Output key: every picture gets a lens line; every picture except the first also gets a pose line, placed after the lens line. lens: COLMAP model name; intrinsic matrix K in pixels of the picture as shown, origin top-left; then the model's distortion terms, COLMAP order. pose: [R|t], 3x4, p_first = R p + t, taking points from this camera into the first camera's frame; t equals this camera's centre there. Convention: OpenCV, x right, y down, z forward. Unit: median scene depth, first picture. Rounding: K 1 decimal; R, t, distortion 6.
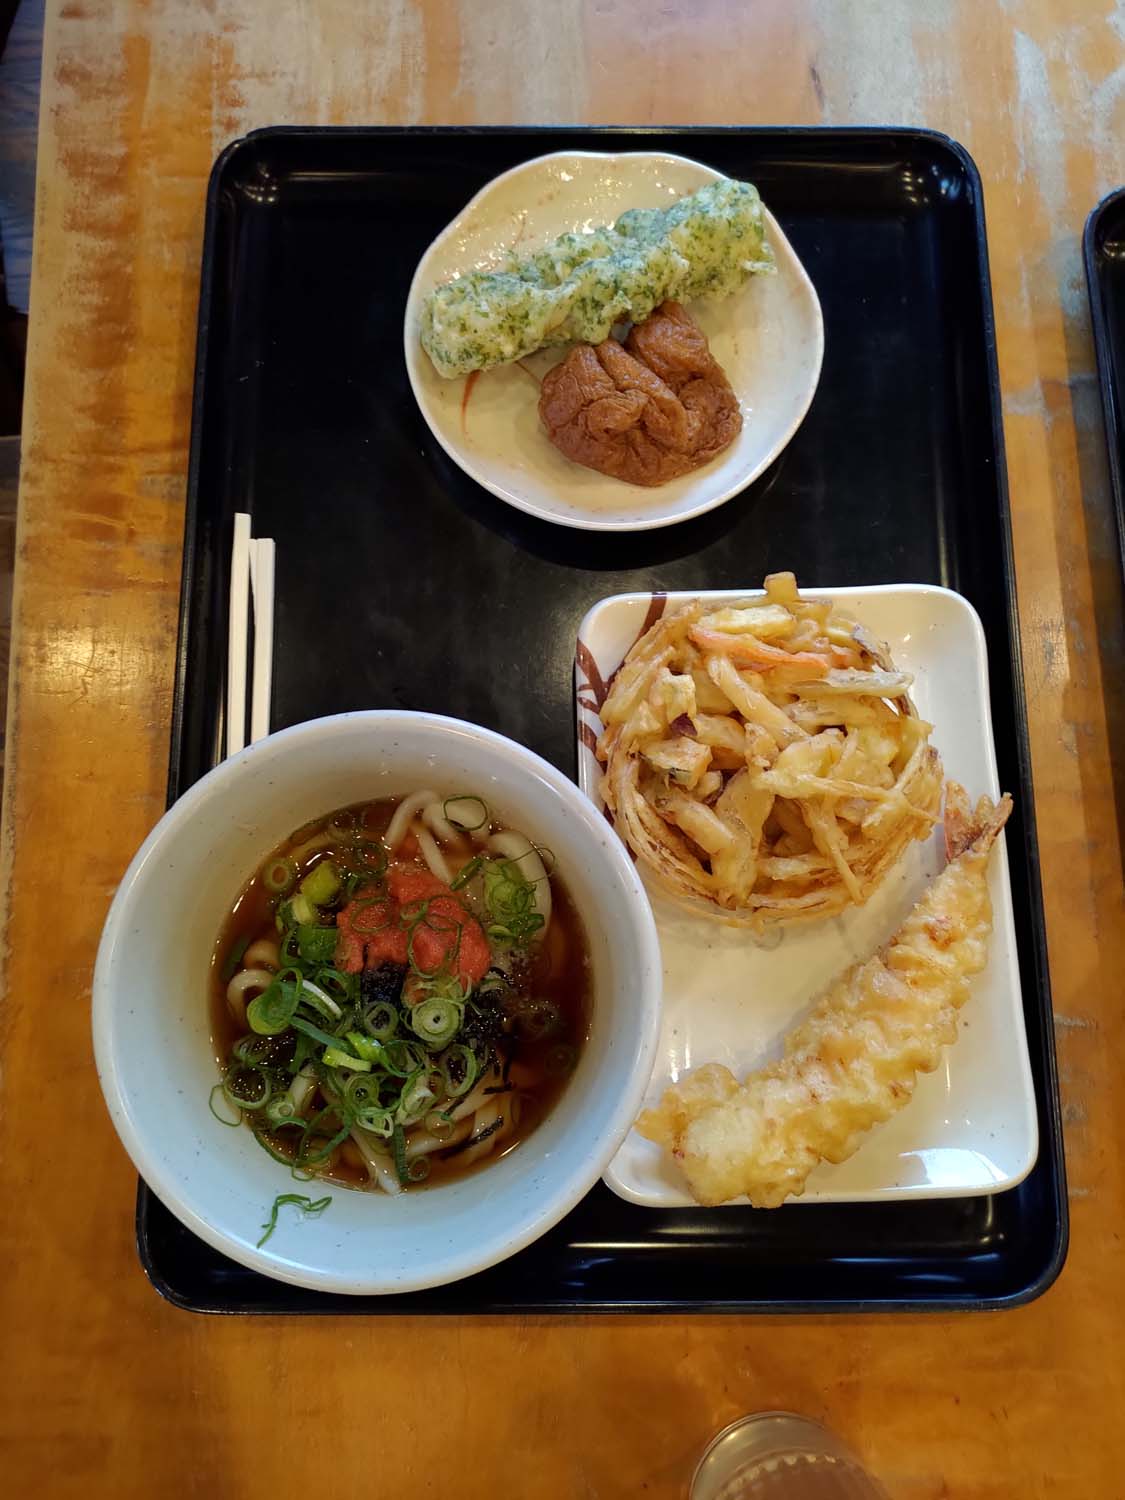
lens RADIAL K [[1126.6, 0, 562.5], [0, 1126.6, 750.0], [0, 0, 1]] dist [0.007662, -0.002879]
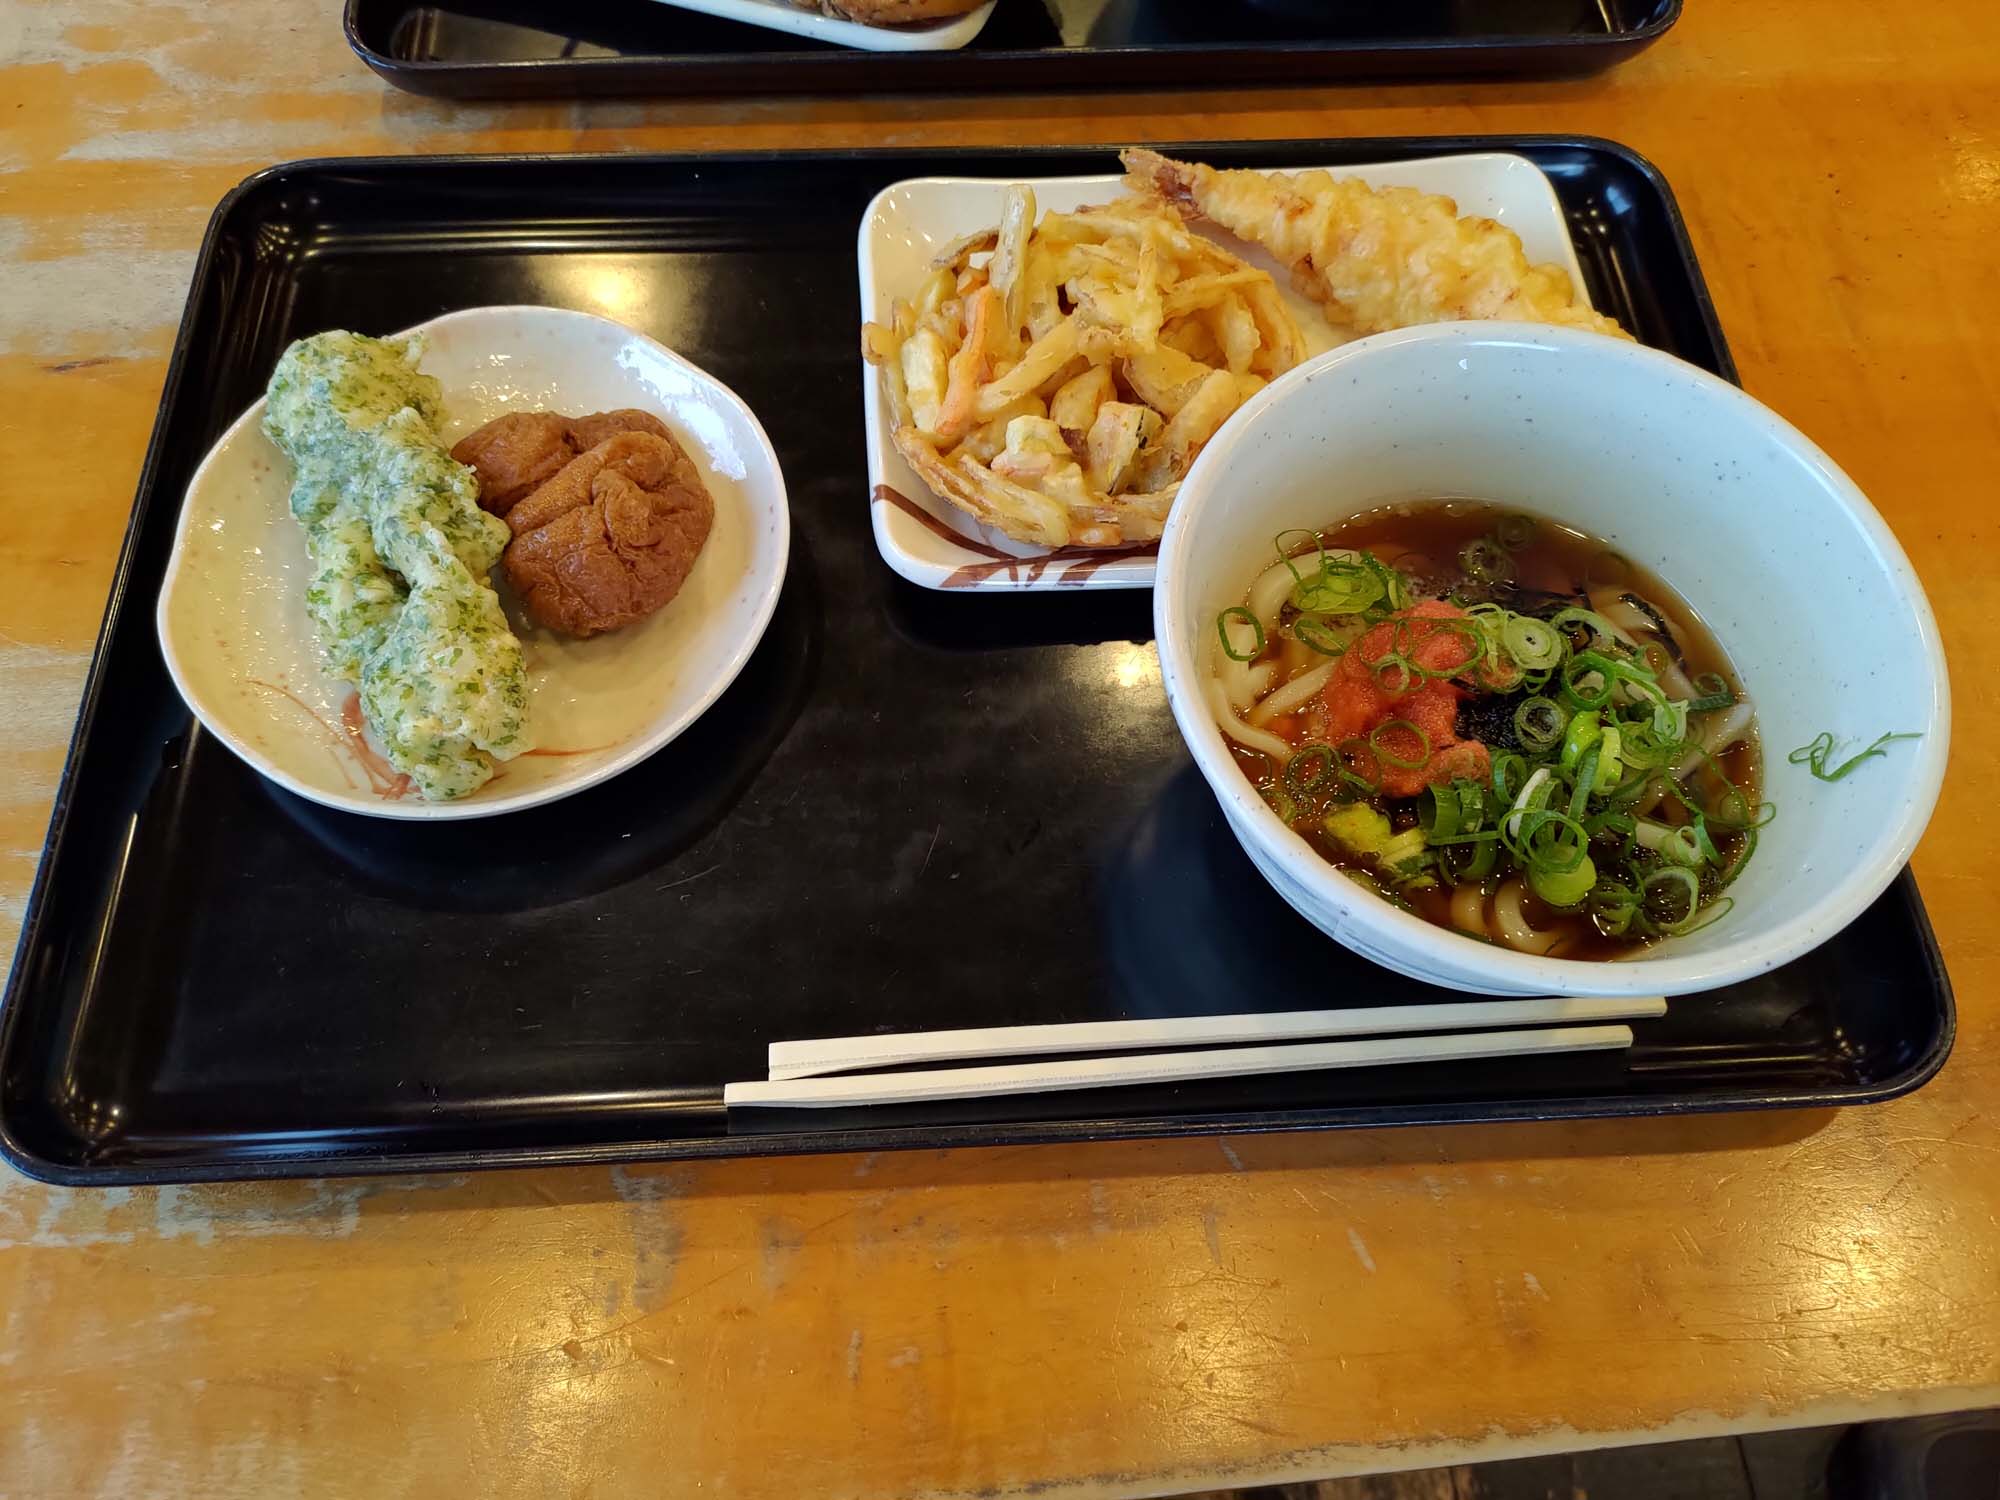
lens RADIAL K [[1502.1, 0, 1000.0], [0, 1502.1, 750.0], [0, 0, 1]] dist [0.007662, -0.002879]
pose [[-0.044316, -0.889000, 0.455758, -0.534310], [0.975308, 0.060301, 0.212458, -0.268971], [-0.216358, 0.453920, 0.864376, 0.221954]]
